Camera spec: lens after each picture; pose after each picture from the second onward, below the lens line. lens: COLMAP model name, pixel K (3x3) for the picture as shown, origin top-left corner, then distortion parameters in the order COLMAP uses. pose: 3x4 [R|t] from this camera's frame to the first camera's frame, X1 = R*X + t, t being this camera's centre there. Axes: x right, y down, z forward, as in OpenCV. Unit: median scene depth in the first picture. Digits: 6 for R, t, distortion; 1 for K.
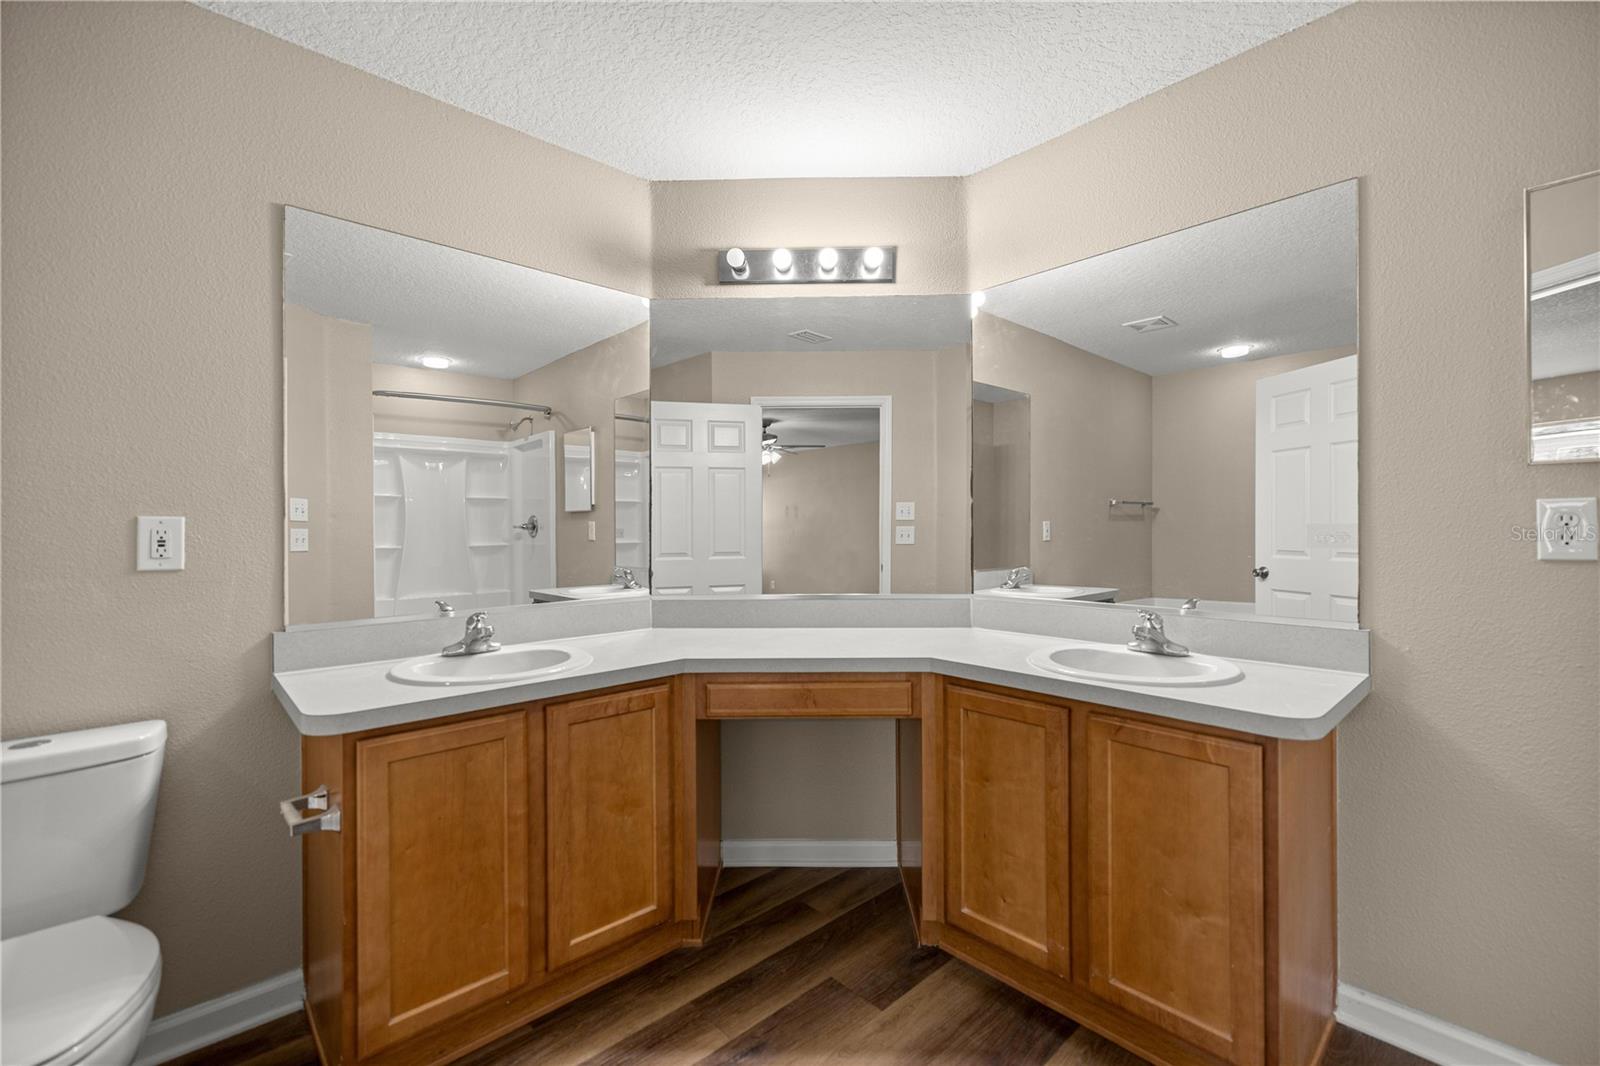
lens RADIAL K [[674.2, 0, 799.8], [0, 674.2, 529.9], [0, 0, 1]] dist [-0.002299, -0.000110]
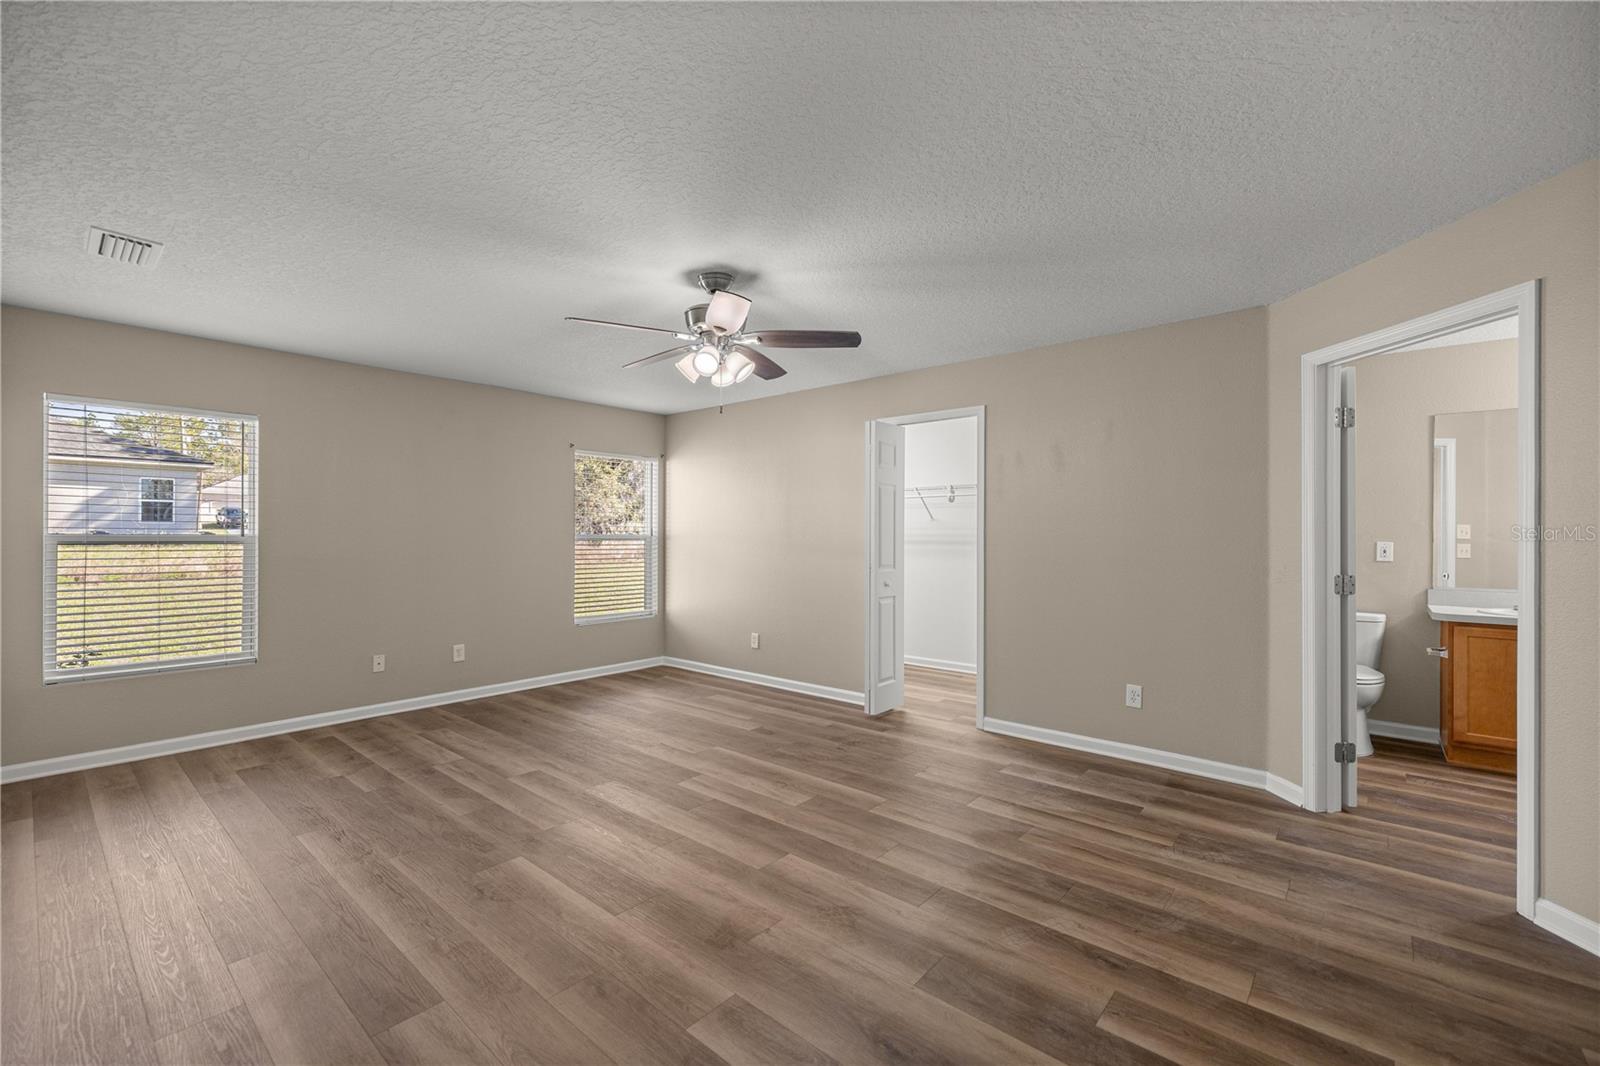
lens RADIAL K [[674.2, 0, 799.8], [0, 674.2, 529.9], [0, 0, 1]] dist [-0.002299, -0.000110]
pose [[0.110917, -0.000911, -0.993829, 1.538848], [-0.008196, 0.999965, -0.001831, -0.045266], [0.993796, 0.008348, 0.110906, -1.701812]]
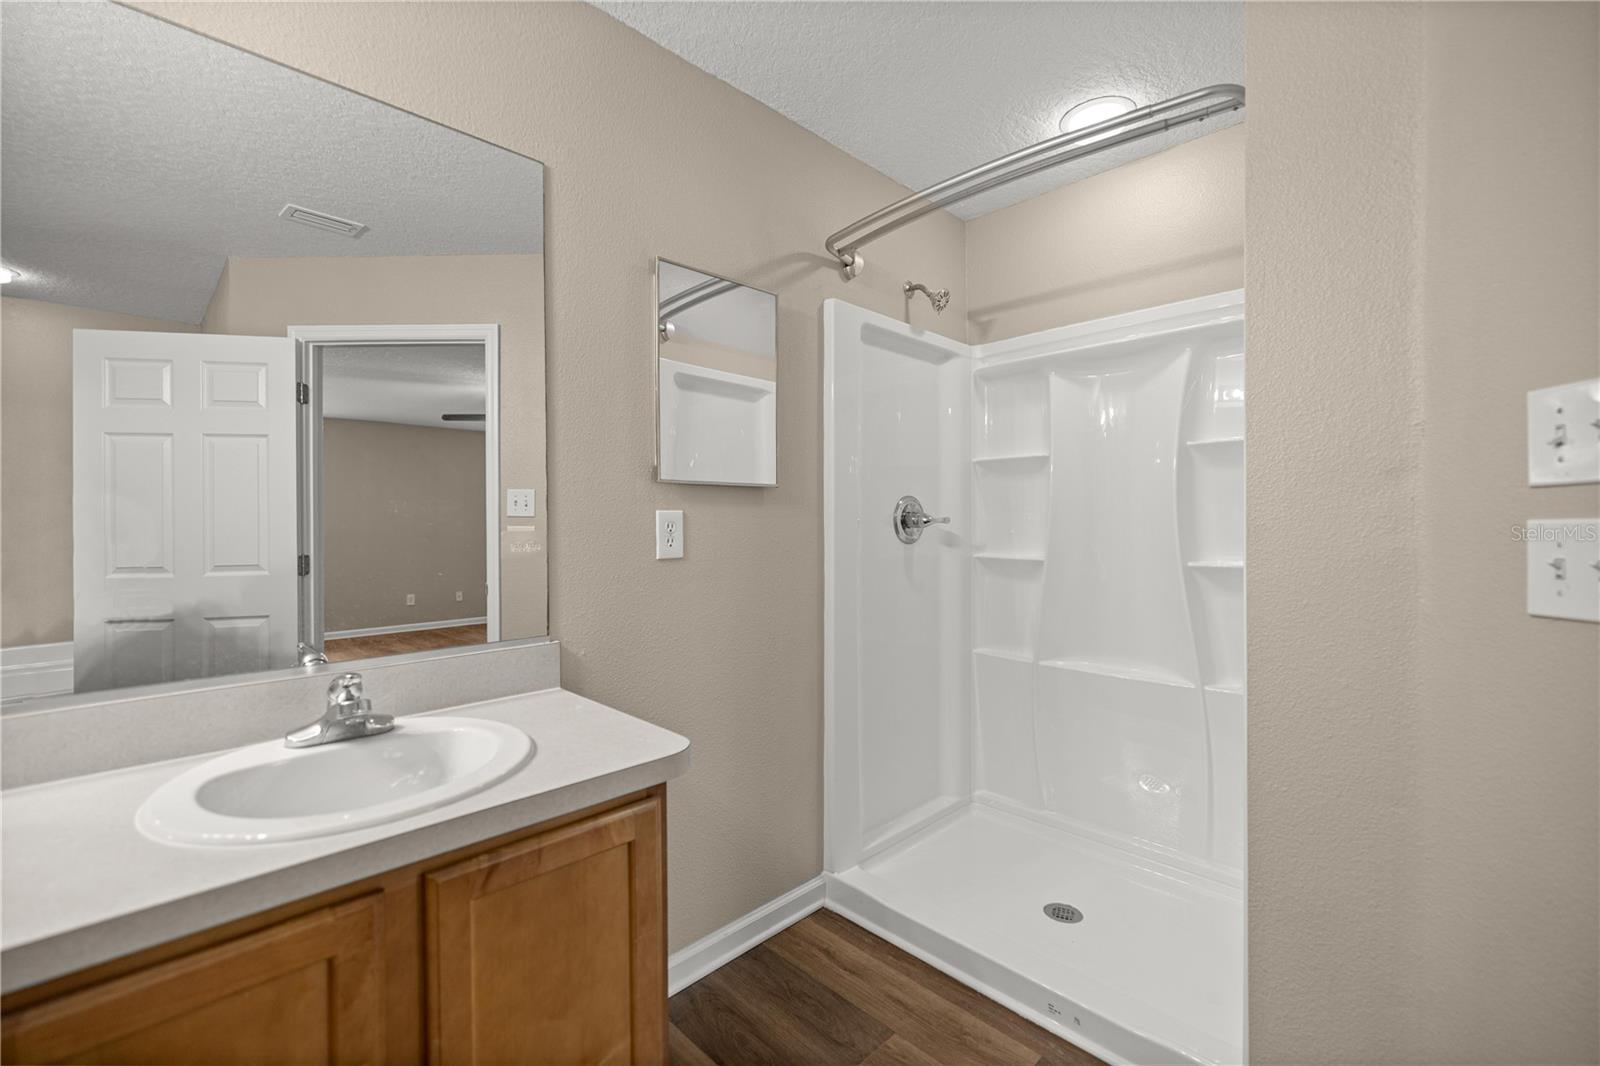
lens RADIAL K [[666.3, 0, 806.1], [0, 666.3, 530.1], [0, 0, 1]] dist [-0.000242, -0.000038]
pose [[-0.037711, -0.001472, 0.999288, -0.124697], [0.012421, 0.999921, 0.001942, -0.007577], [-0.999211, 0.012485, -0.037690, 0.694073]]
